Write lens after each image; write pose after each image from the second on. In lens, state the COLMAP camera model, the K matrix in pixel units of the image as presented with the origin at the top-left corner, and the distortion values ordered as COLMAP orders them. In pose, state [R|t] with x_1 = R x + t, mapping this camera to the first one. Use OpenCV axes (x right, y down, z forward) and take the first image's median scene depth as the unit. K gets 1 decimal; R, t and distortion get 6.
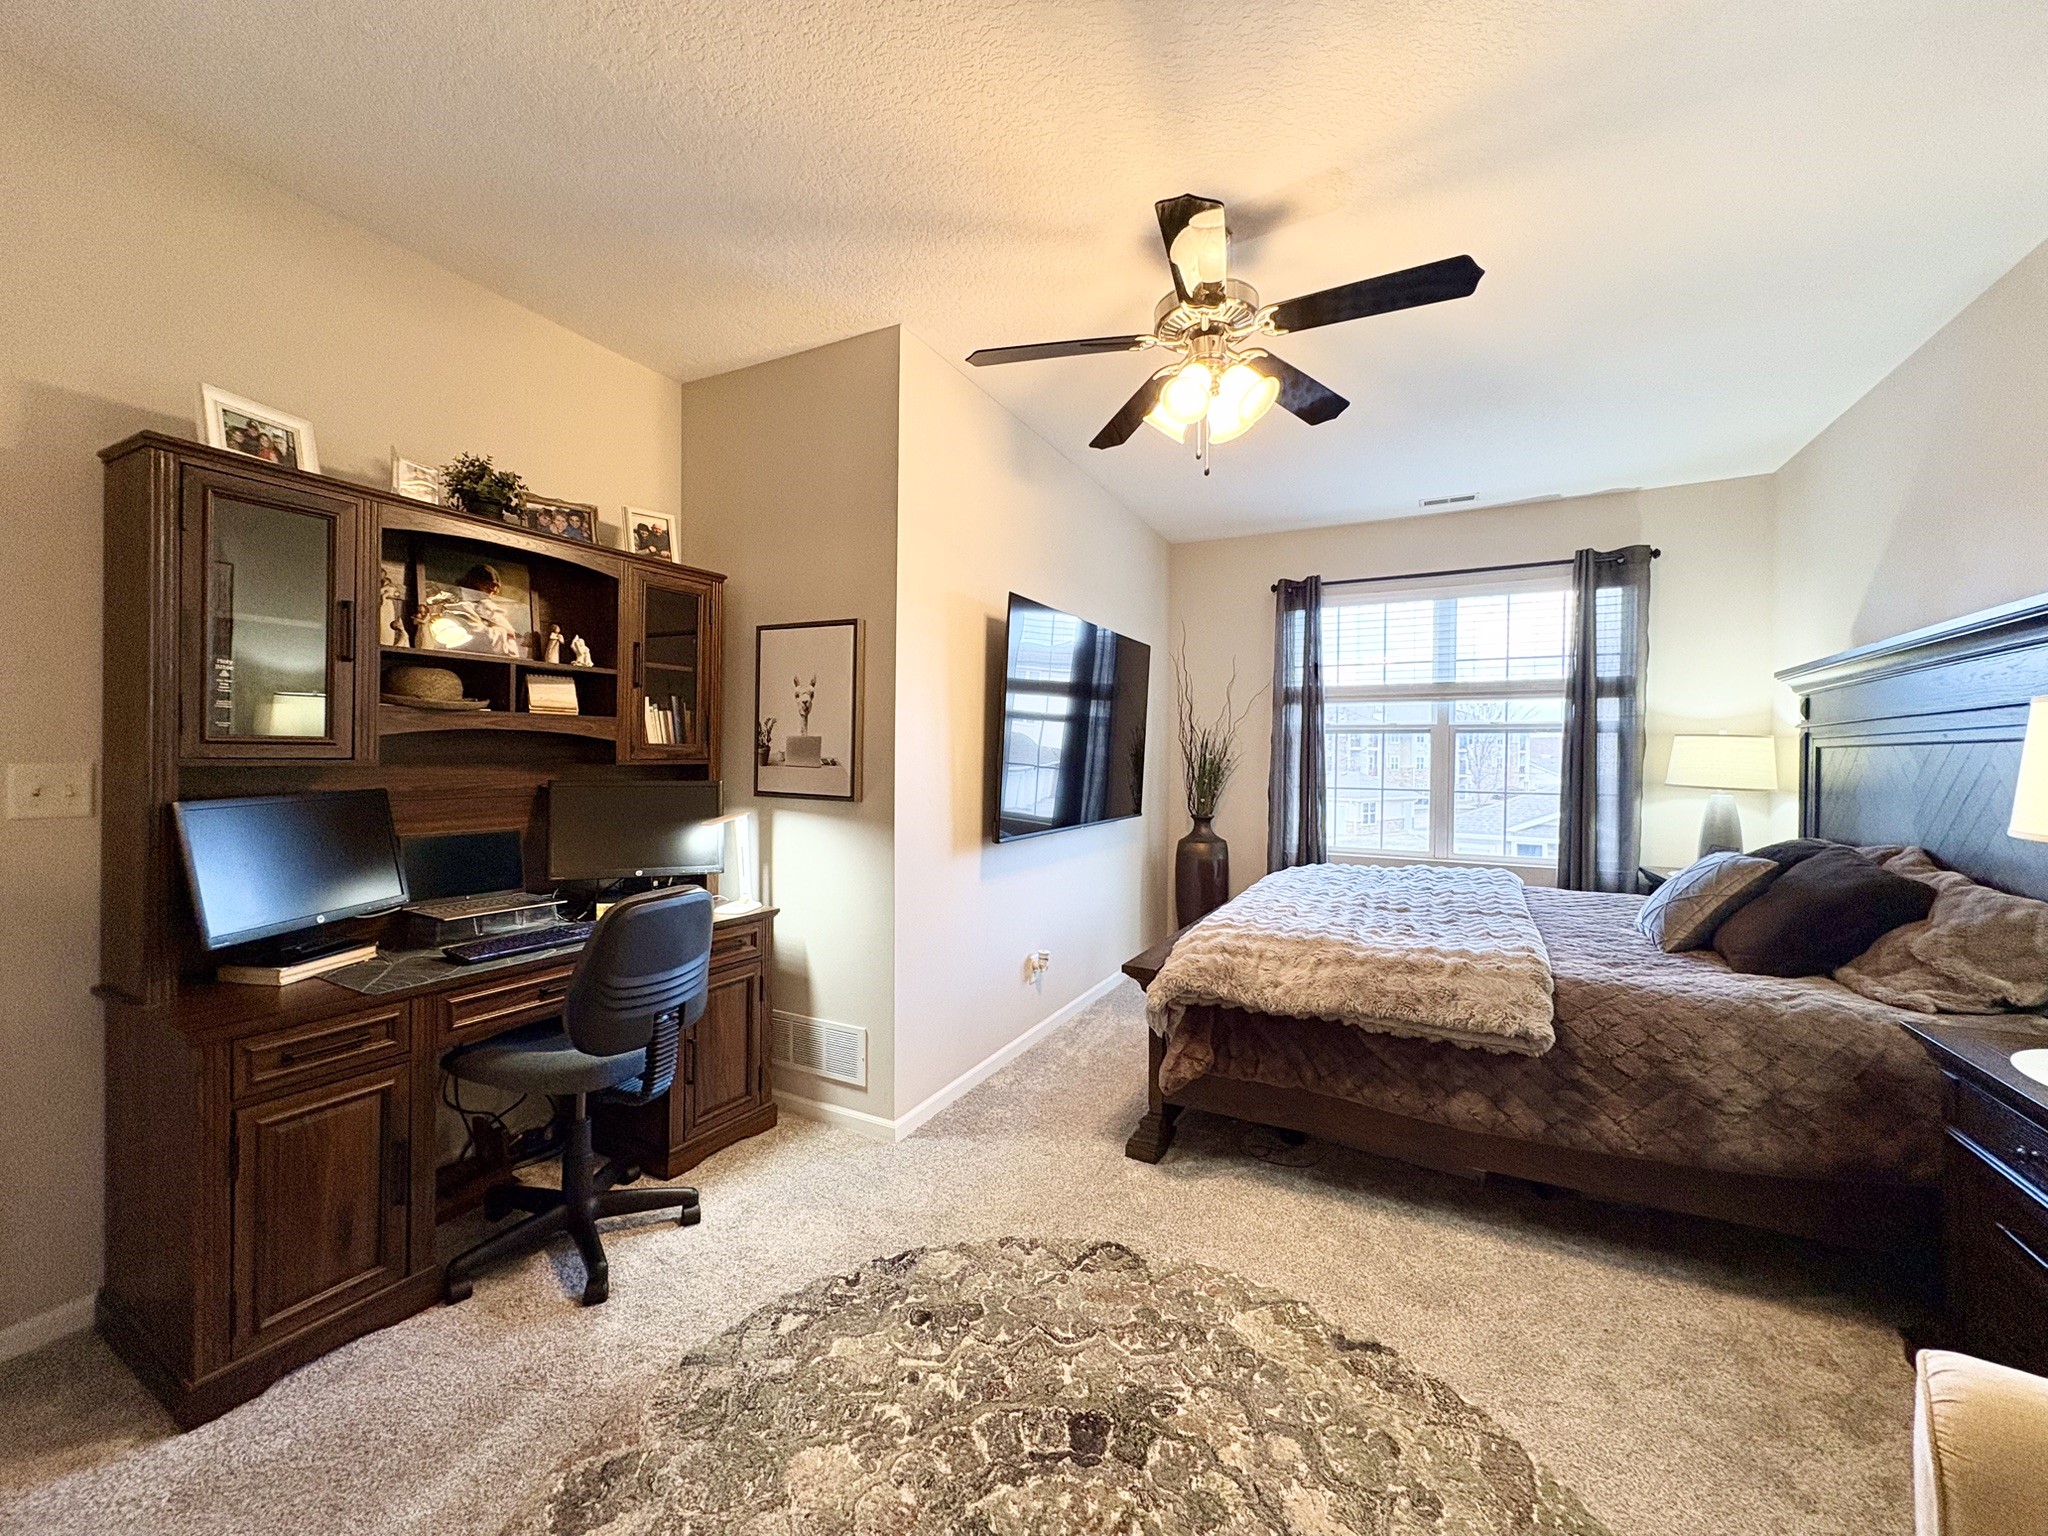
lens RADIAL K [[812.9, 0, 1014.1], [0, 812.9, 764.0], [0, 0, 1]] dist [0.001163, -0.000376]
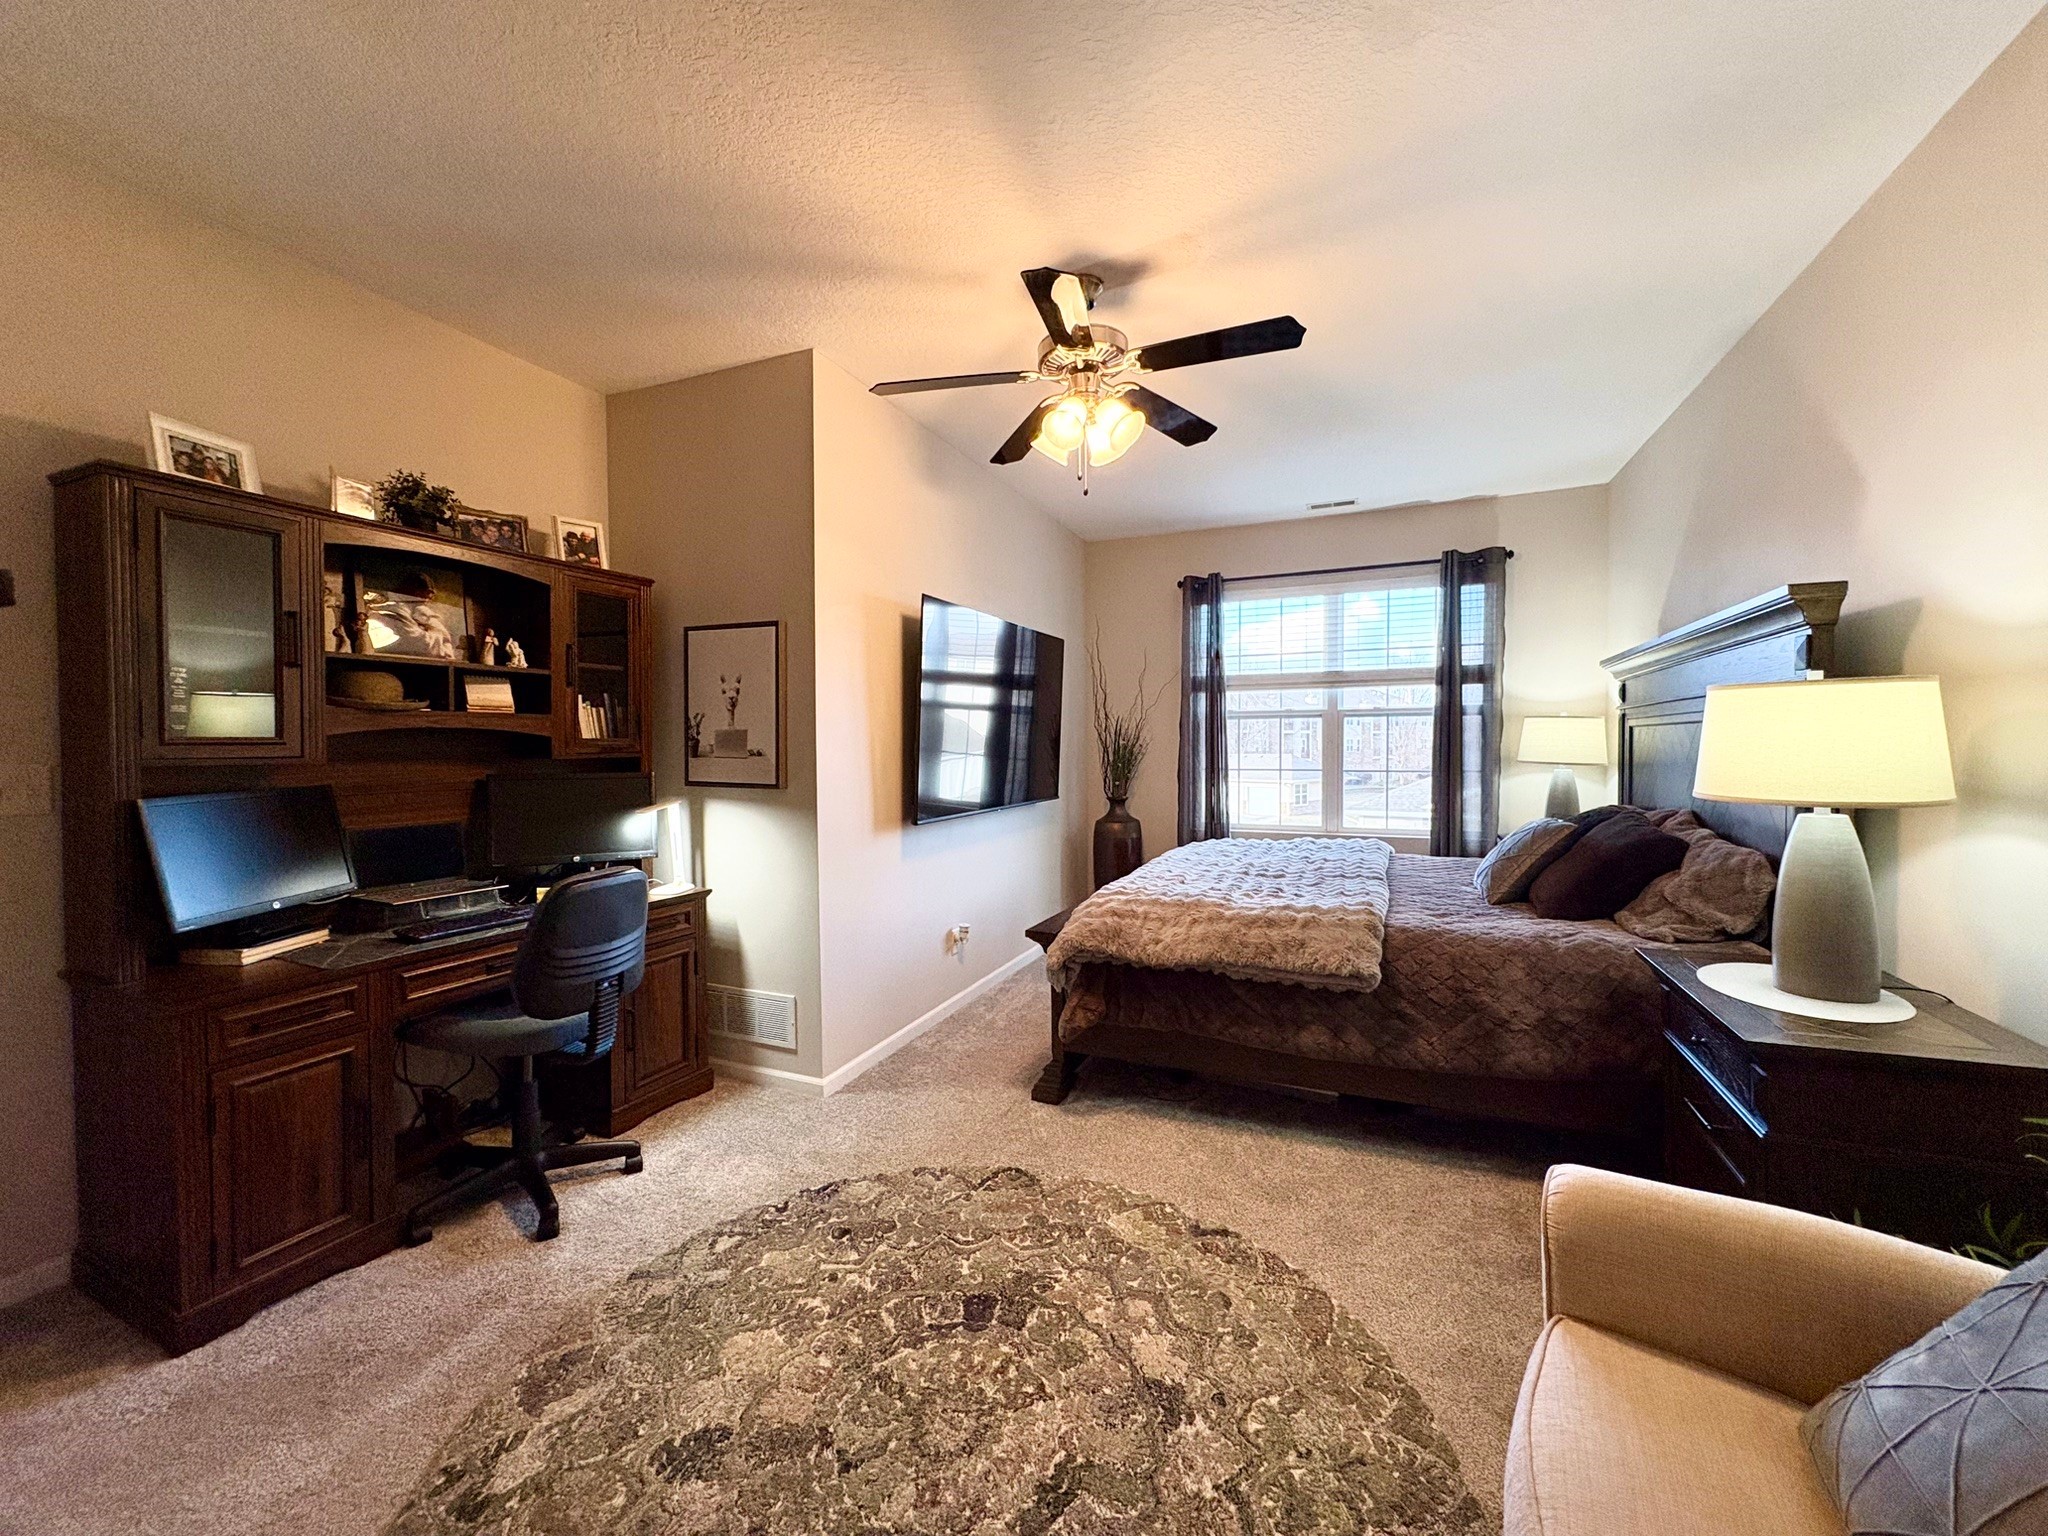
lens RADIAL K [[812.9, 0, 1015.4], [0, 812.9, 764.5], [0, 0, 1]] dist [0.001163, -0.000376]
pose [[0.997316, -0.017279, 0.071155, 0.044045], [0.016135, 0.999731, 0.016632, 0.000793], [-0.071423, -0.015439, 0.997327, -0.113860]]
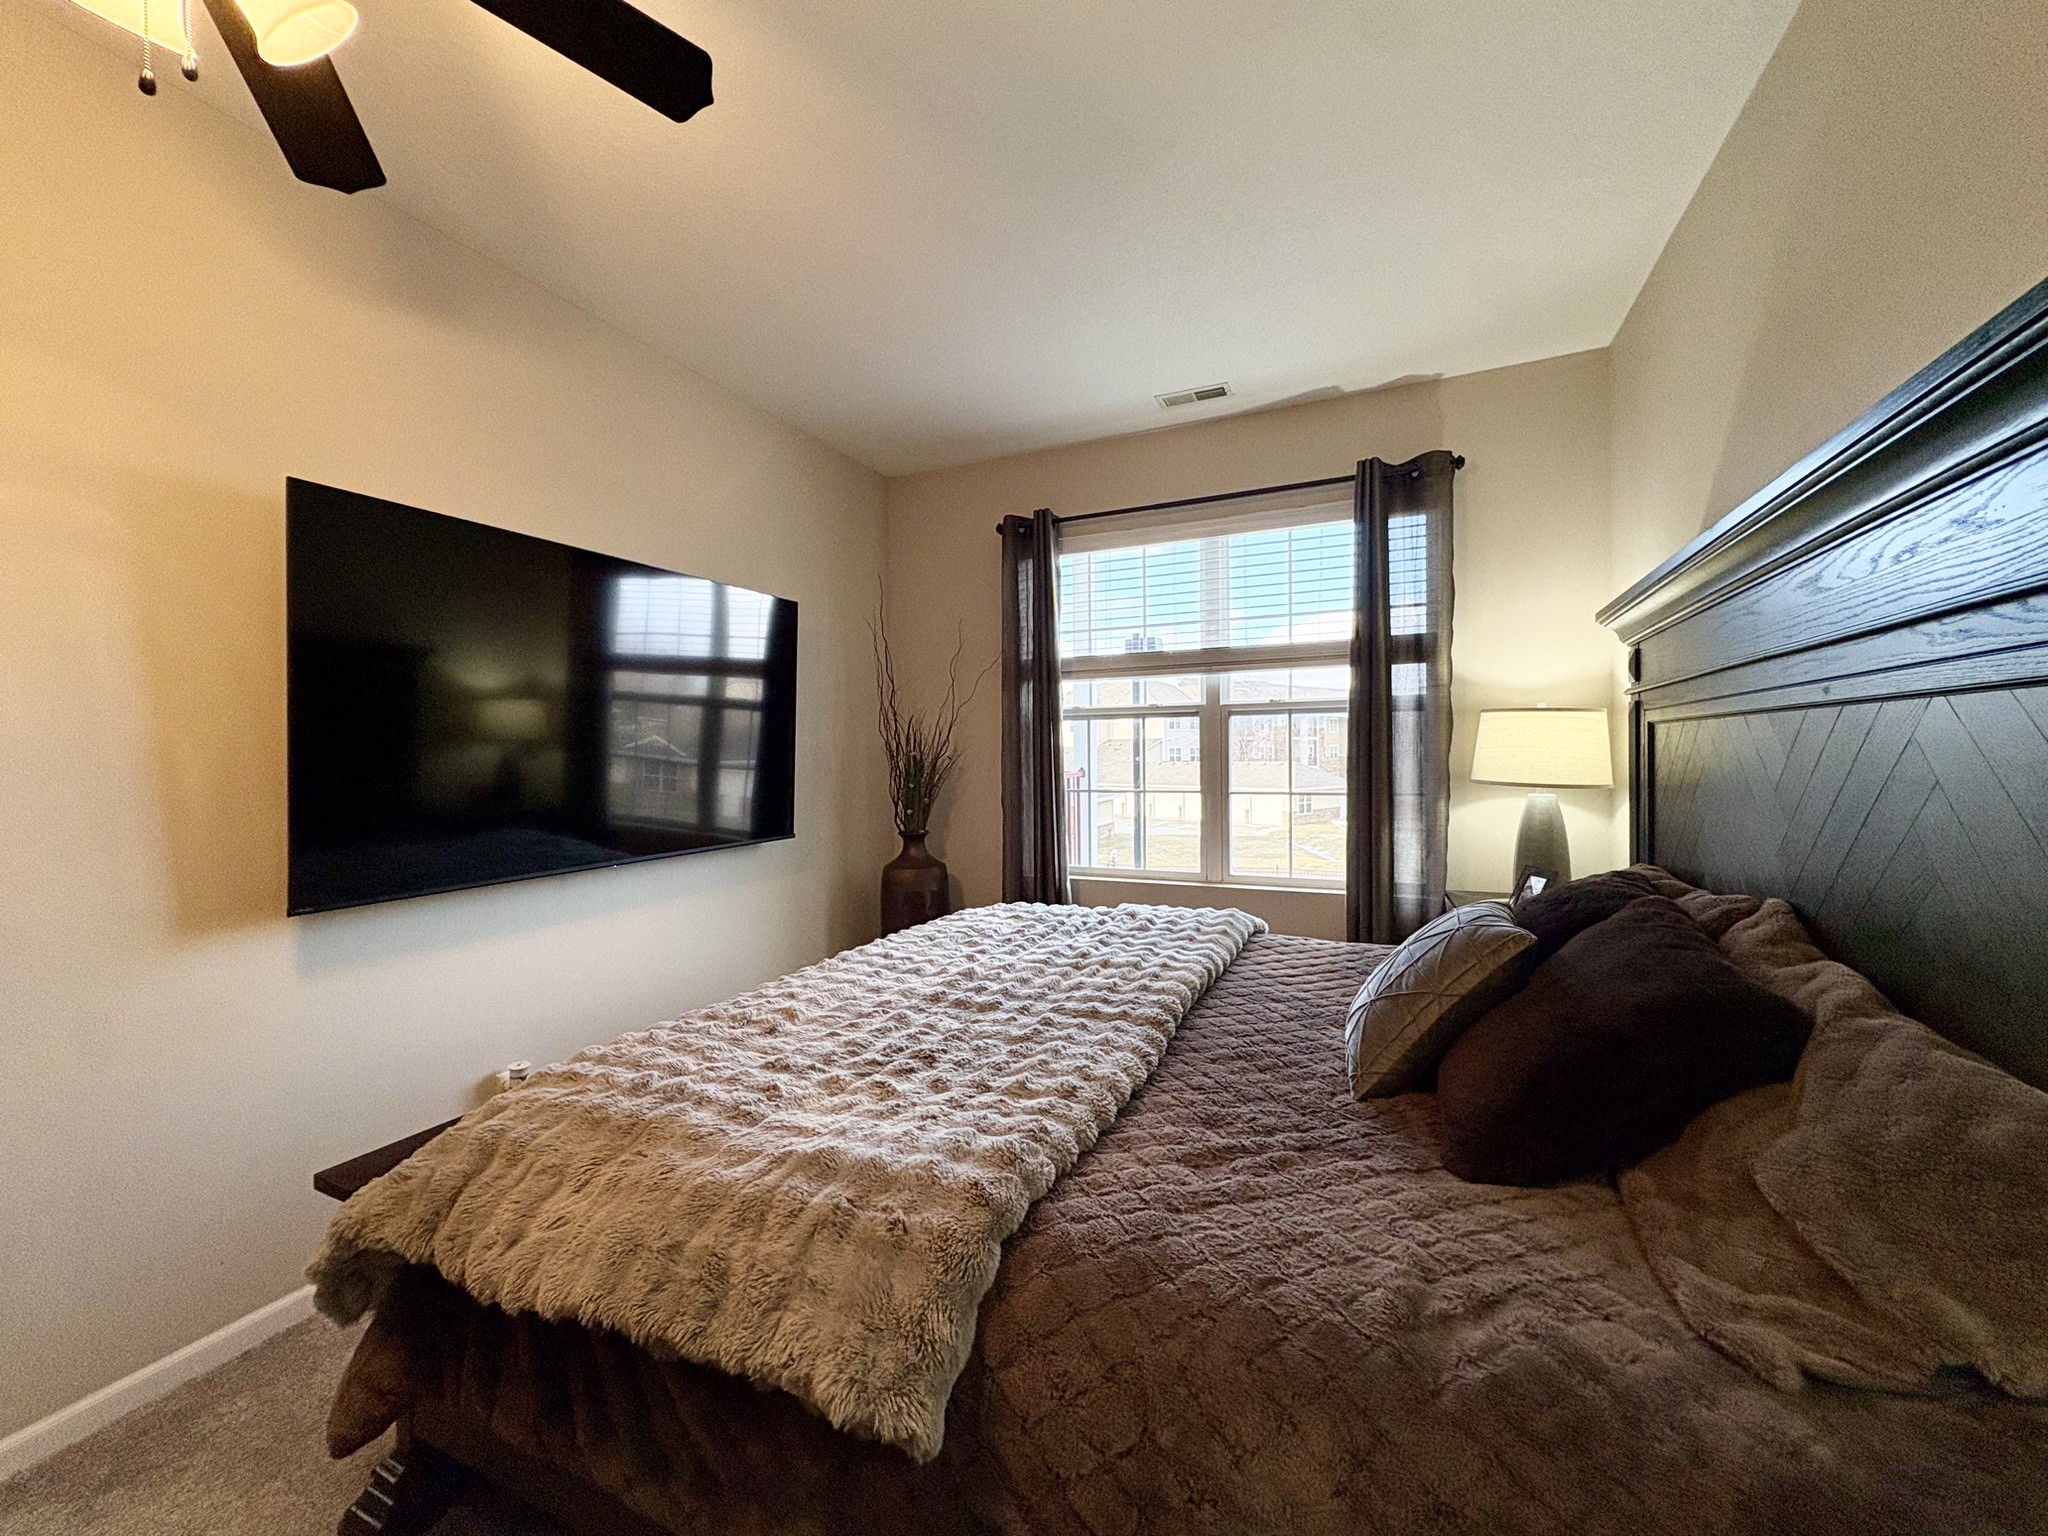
lens RADIAL K [[812.9, 0, 1014.6], [0, 812.9, 764.8], [0, 0, 1]] dist [0.001163, -0.000376]
pose [[0.998097, -0.022669, 0.057347, 0.561902], [0.022352, 0.999731, 0.006168, -0.002368], [-0.057472, -0.004875, 0.998335, 0.481668]]
